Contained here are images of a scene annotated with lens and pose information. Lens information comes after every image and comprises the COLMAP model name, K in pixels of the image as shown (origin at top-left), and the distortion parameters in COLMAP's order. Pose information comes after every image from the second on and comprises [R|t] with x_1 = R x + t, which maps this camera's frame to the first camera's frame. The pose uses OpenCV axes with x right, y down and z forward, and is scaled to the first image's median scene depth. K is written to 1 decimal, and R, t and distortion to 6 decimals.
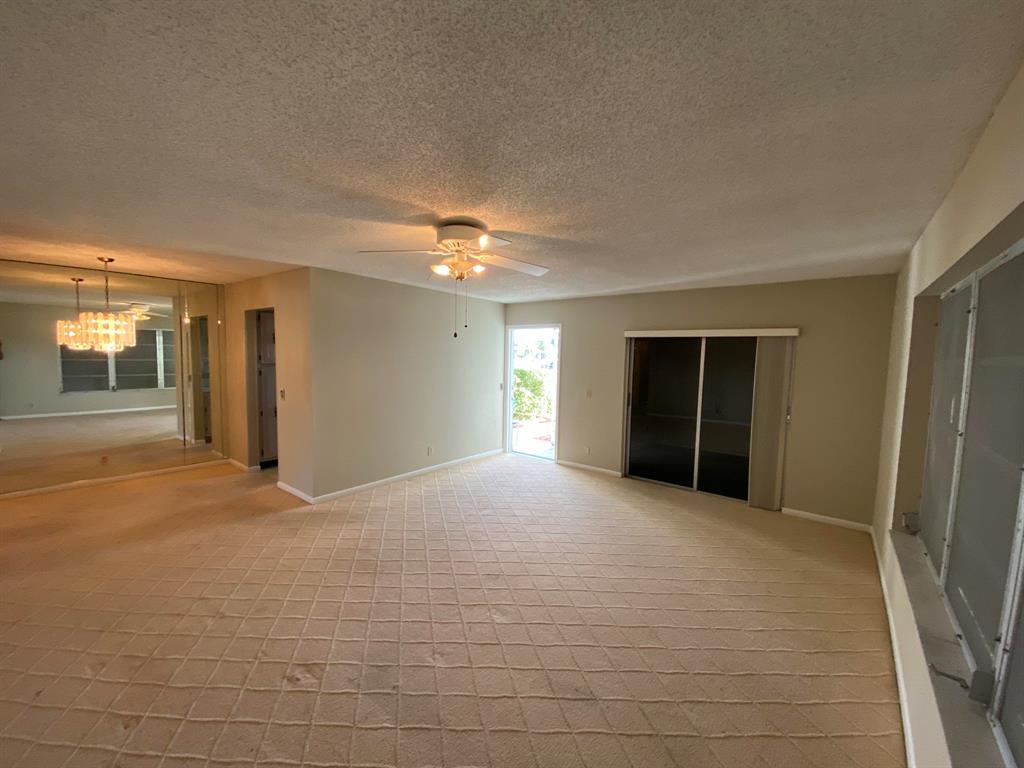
lens RADIAL K [[419.5, 0, 512.0], [0, 419.5, 384.0], [0, 0, 1]] dist [0.052893, -0.029096]
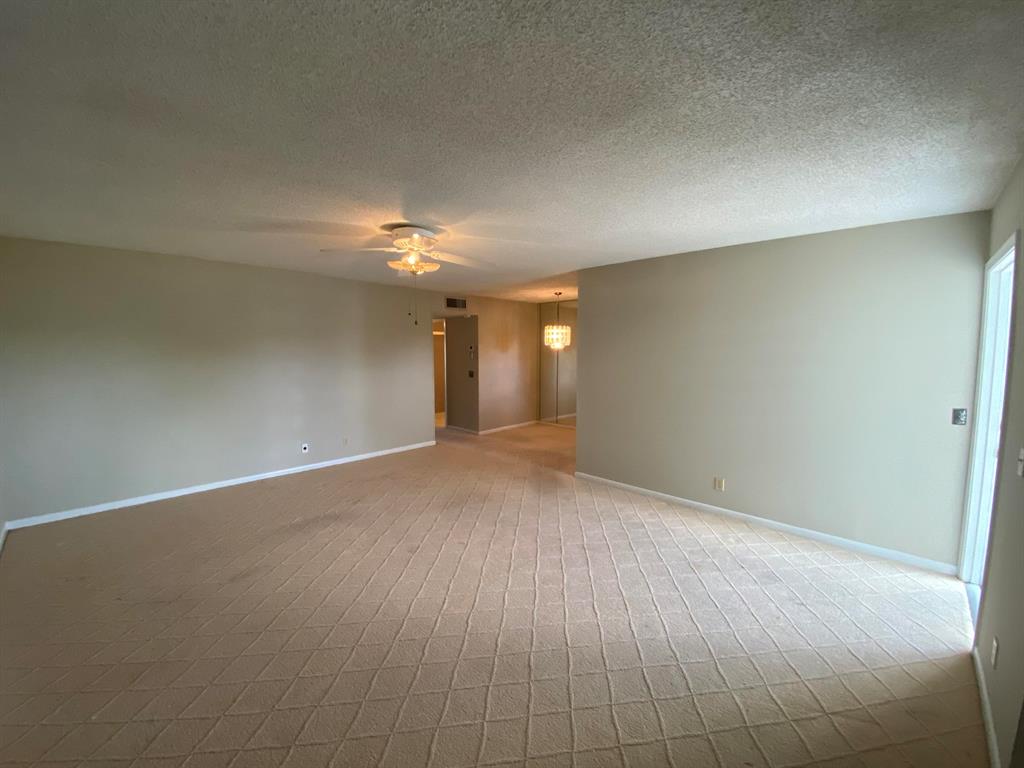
lens RADIAL K [[419.5, 0, 512.0], [0, 419.5, 384.0], [0, 0, 1]] dist [0.052893, -0.029096]
pose [[-0.107134, 0.058749, -0.992507, 0.723877], [-0.076752, 0.994785, 0.067169, -0.033066], [0.991278, 0.083373, -0.102066, 1.006690]]
